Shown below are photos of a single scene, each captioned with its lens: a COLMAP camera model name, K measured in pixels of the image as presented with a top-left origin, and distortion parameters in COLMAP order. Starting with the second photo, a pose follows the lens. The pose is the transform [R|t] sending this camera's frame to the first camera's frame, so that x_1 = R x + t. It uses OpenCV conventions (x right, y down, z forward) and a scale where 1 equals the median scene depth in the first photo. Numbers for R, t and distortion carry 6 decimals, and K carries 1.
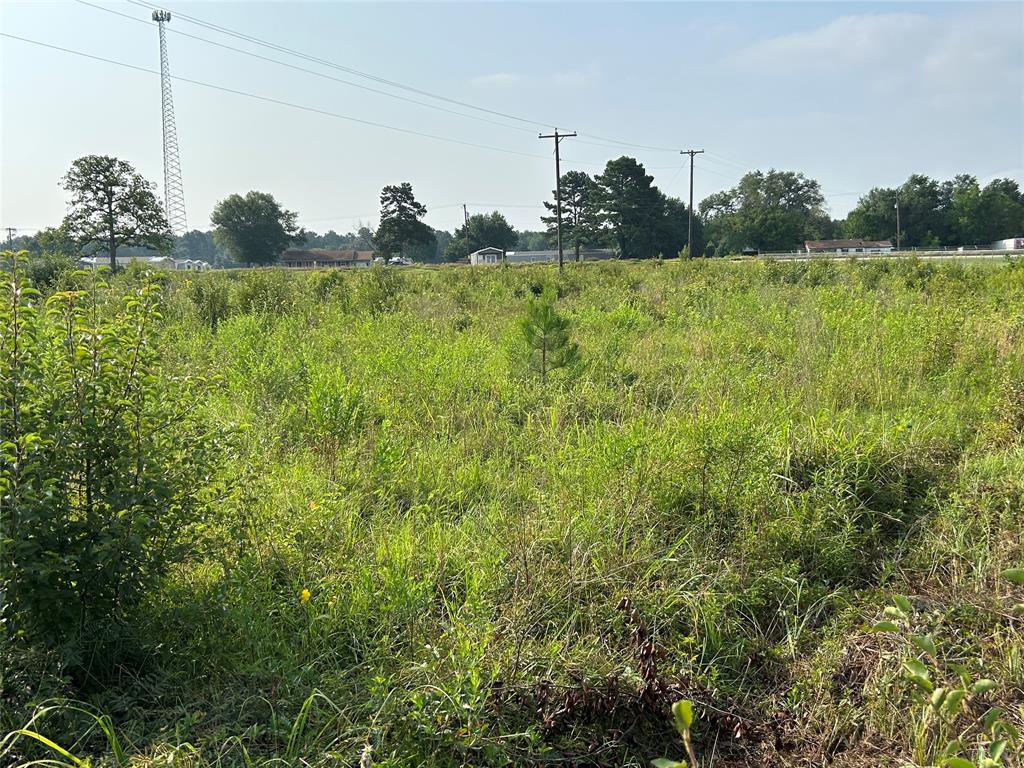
lens RADIAL K [[918.1, 0, 509.3], [0, 918.1, 387.2], [0, 0, 1]] dist [0.051345, -0.113997]
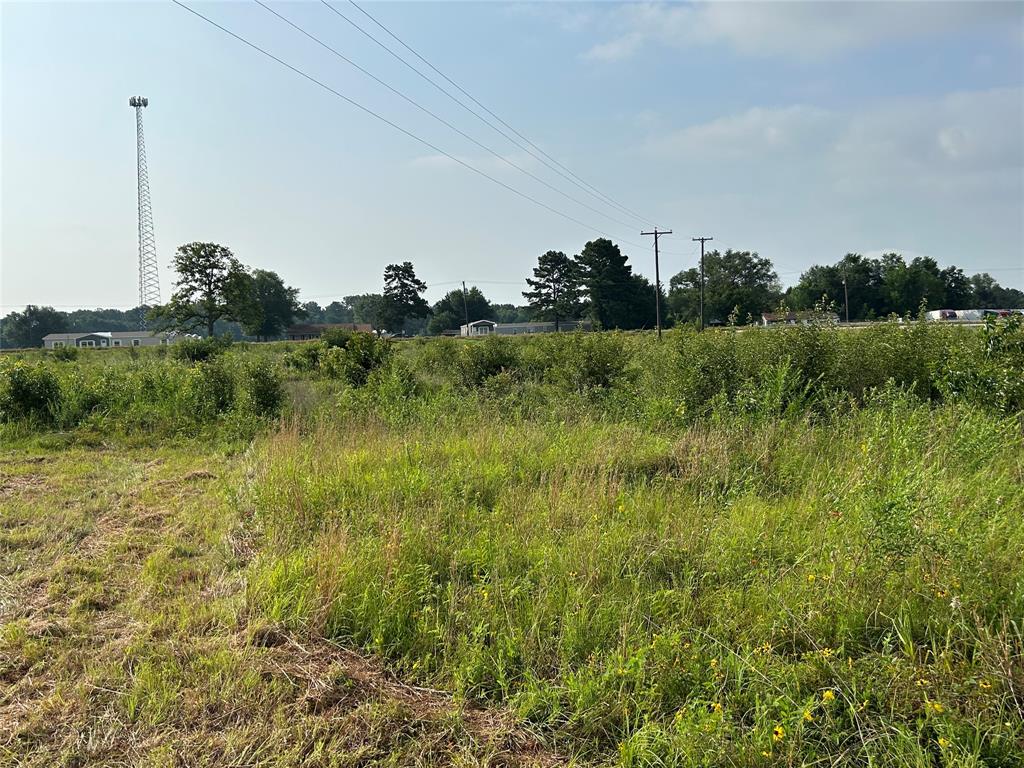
lens RADIAL K [[918.1, 0, 513.5], [0, 918.1, 392.2], [0, 0, 1]] dist [0.051345, -0.113997]
pose [[0.995911, -0.012549, 0.089460, -0.078244], [0.019018, 0.997236, -0.071830, 0.010481], [-0.088312, 0.073238, 0.993397, -0.070078]]
